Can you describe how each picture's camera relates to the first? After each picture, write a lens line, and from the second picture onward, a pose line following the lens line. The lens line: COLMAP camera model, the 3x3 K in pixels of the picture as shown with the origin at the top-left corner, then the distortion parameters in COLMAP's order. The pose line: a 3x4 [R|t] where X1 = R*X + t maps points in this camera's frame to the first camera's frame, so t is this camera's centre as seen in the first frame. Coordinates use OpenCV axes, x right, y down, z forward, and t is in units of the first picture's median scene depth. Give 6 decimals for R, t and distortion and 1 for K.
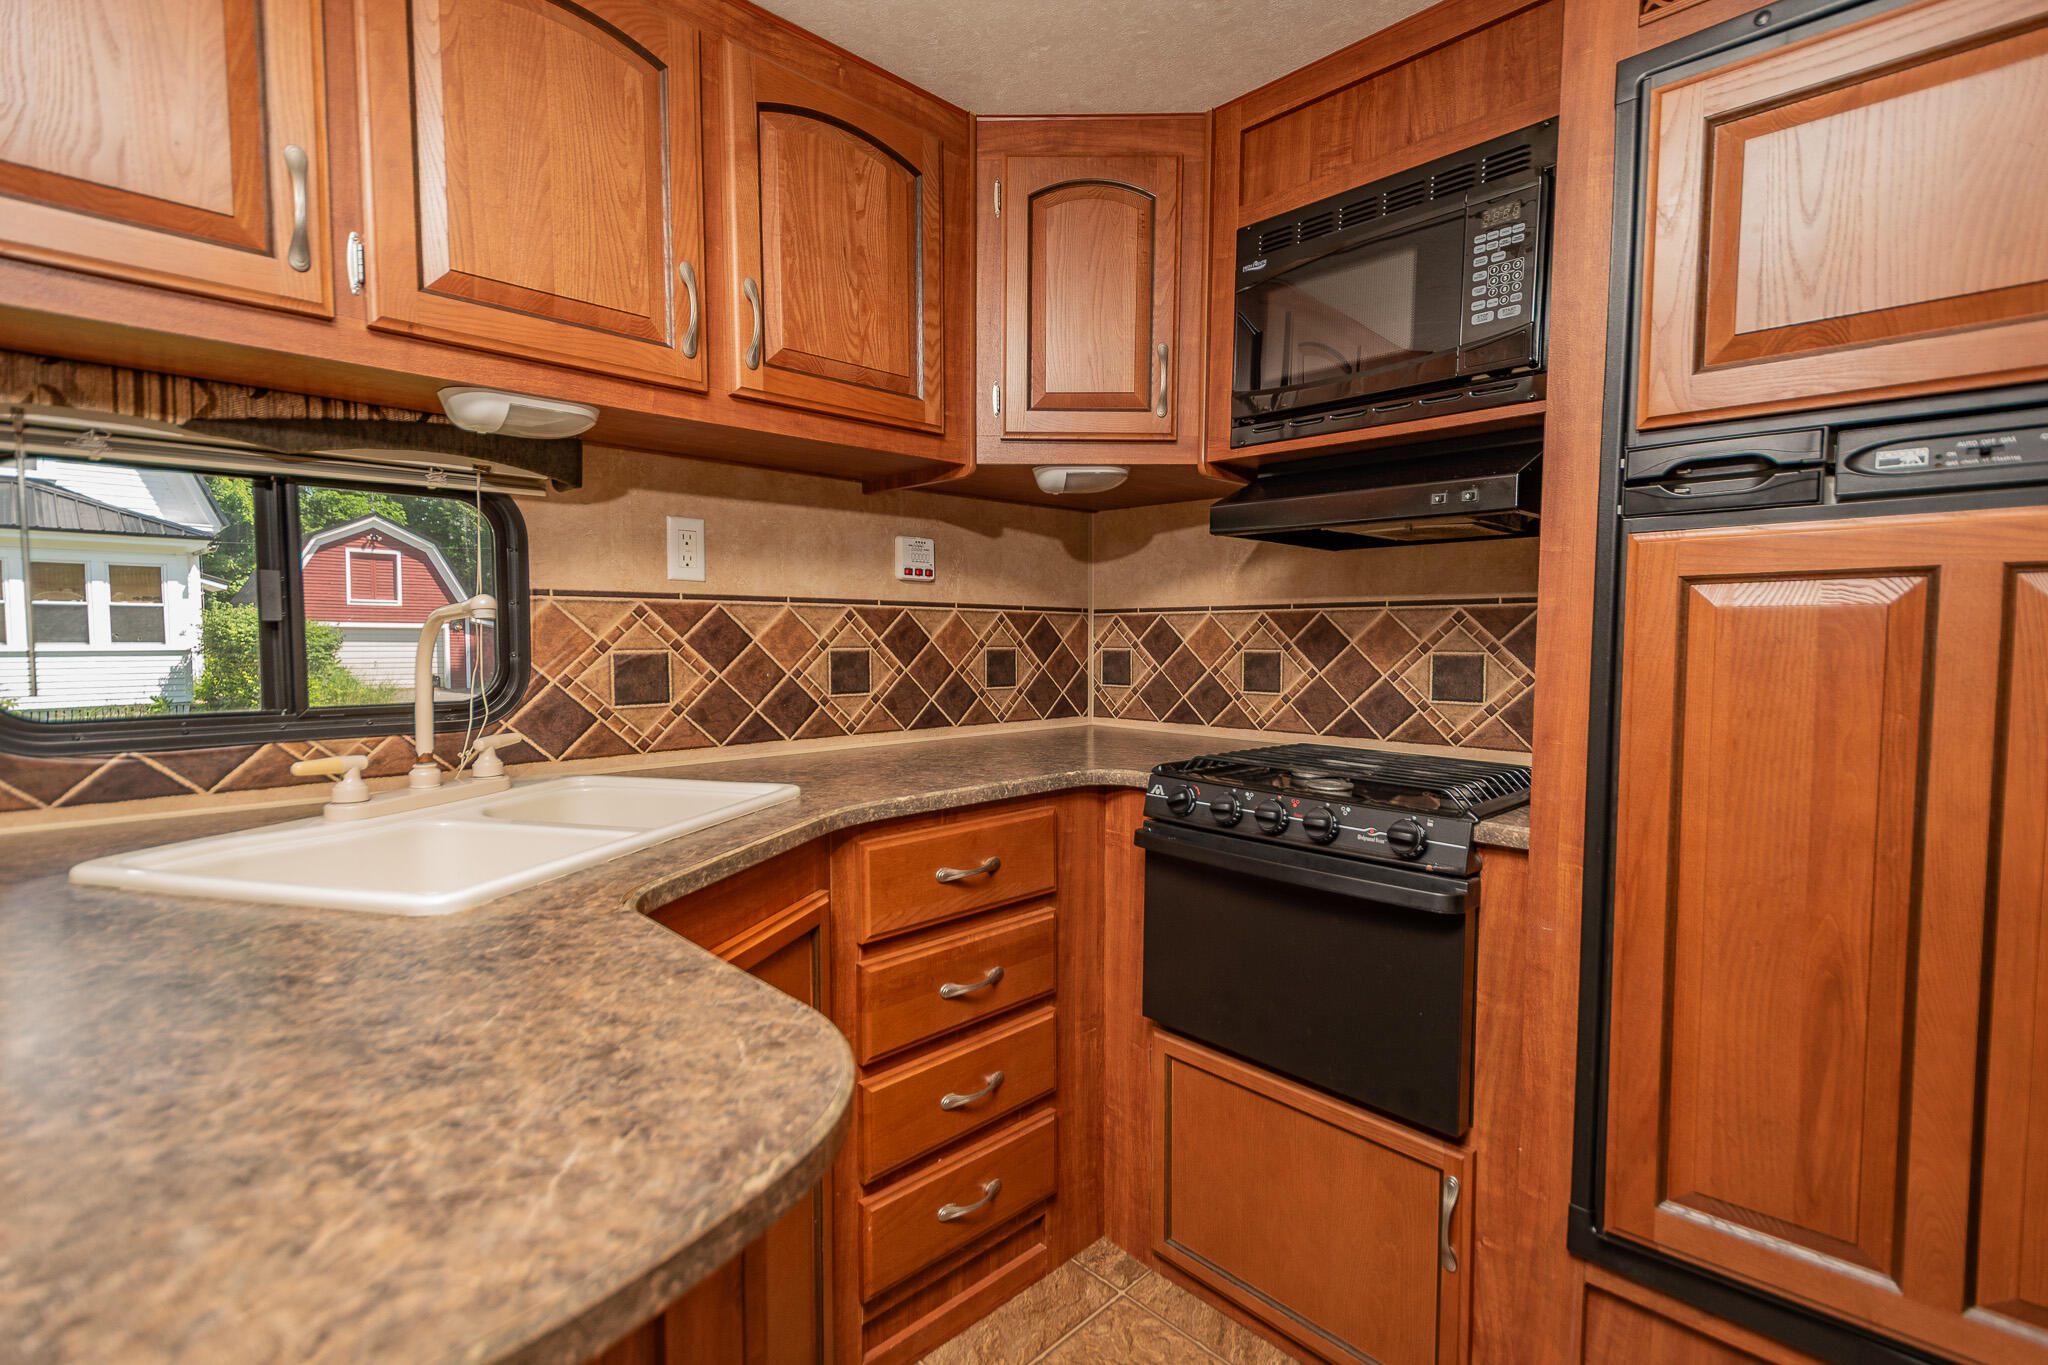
lens RADIAL K [[951.6, 0, 1034.3], [0, 951.6, 693.6], [0, 0, 1]] dist [0.018583, -0.008584]
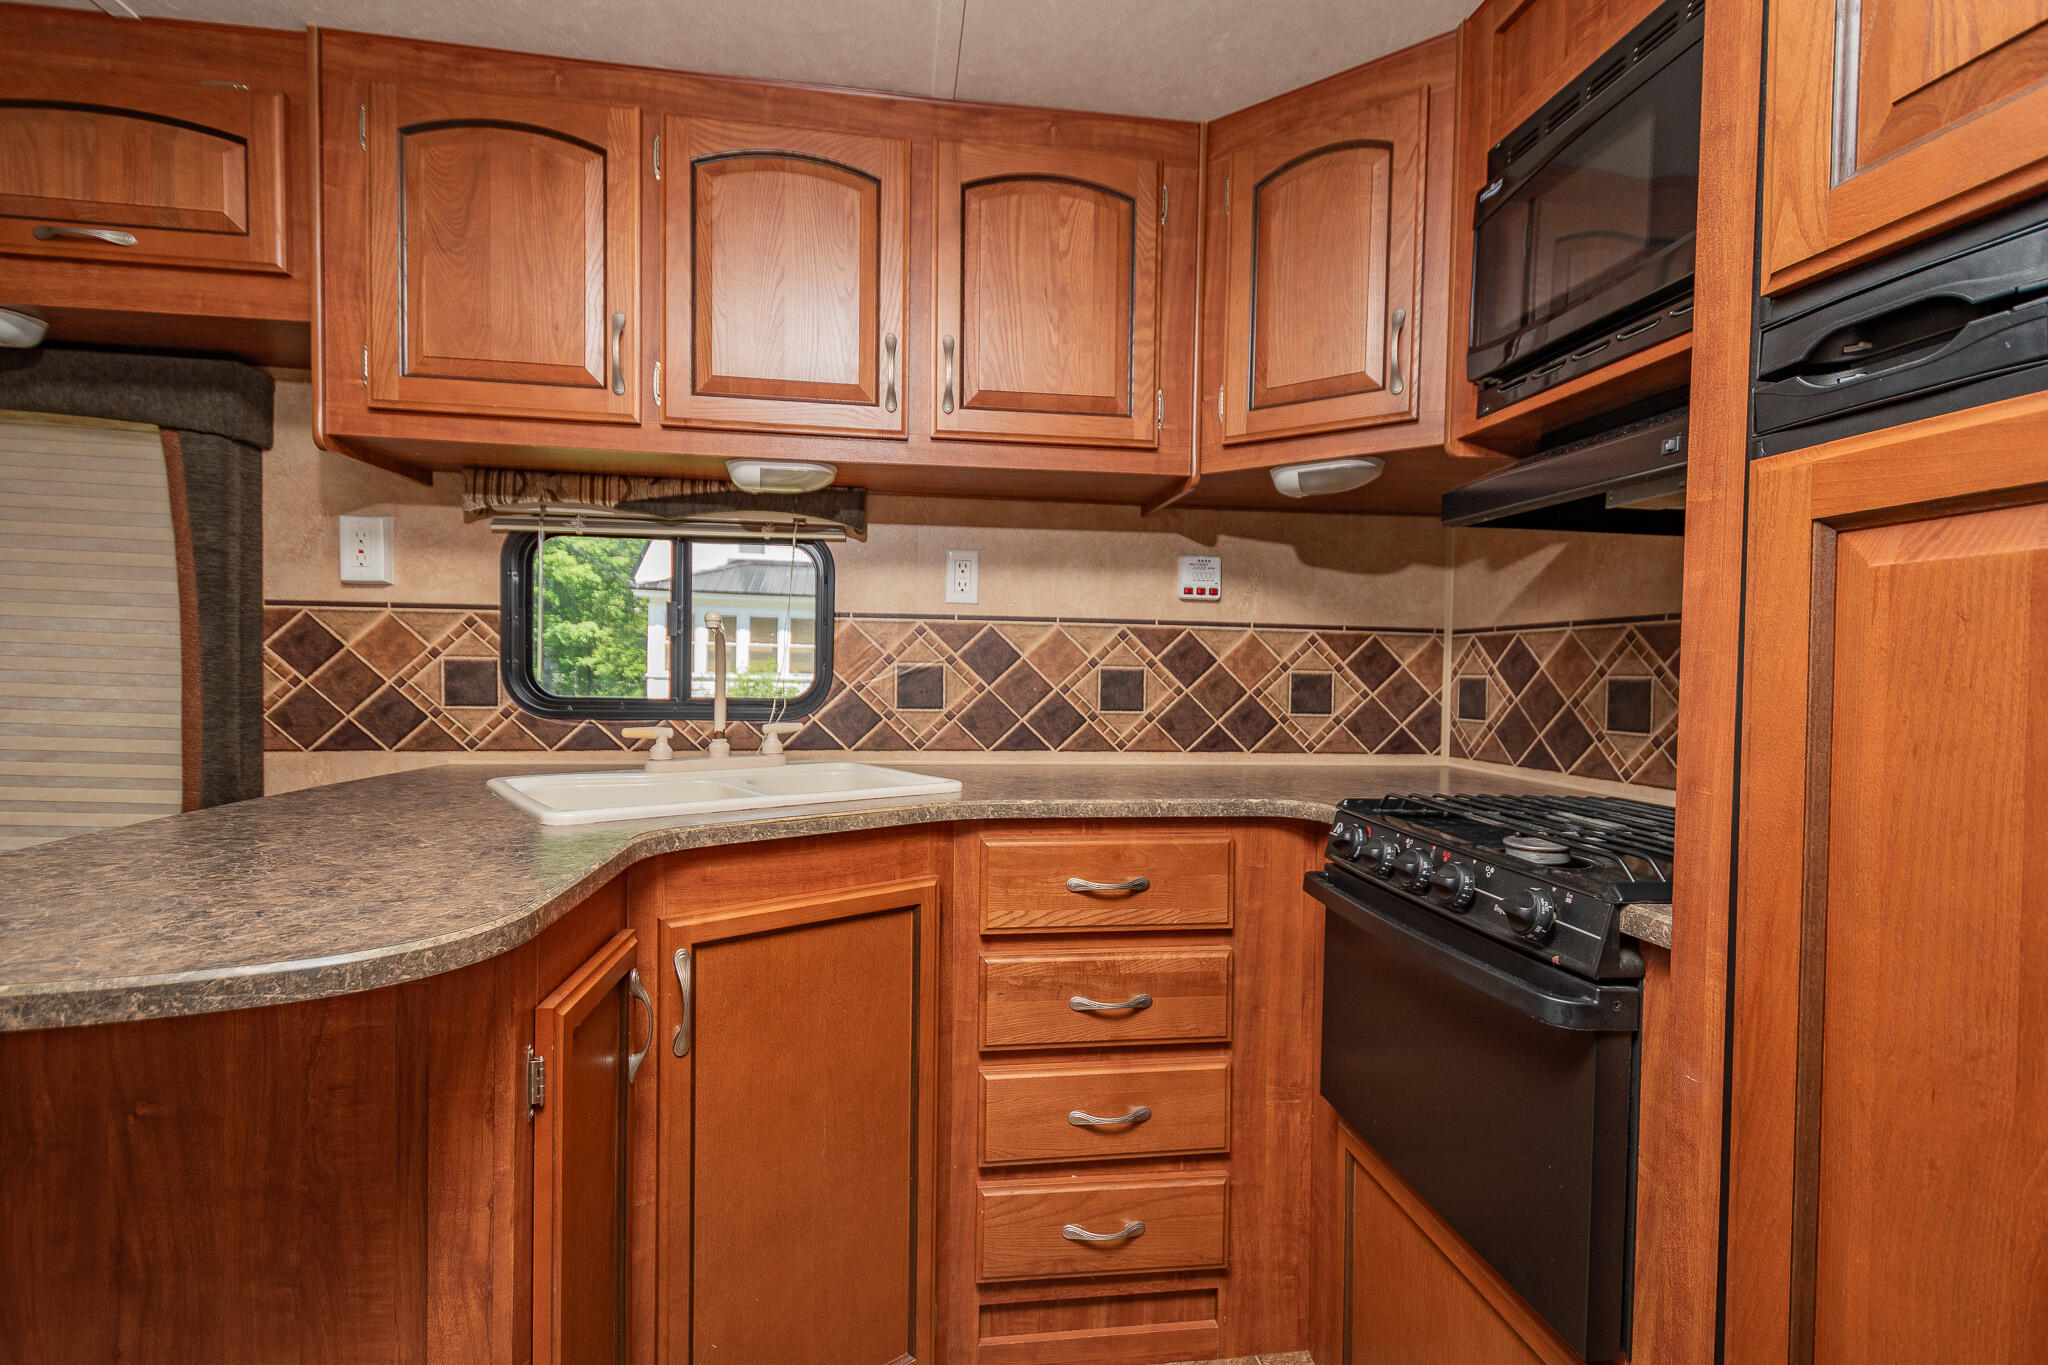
lens RADIAL K [[951.6, 0, 1034.3], [0, 951.6, 693.6], [0, 0, 1]] dist [0.018583, -0.008584]
pose [[0.799899, 0.024129, -0.599649, 0.423673], [-0.052797, 0.998147, -0.030263, 0.021155], [0.597808, 0.055867, 0.799690, 0.147719]]
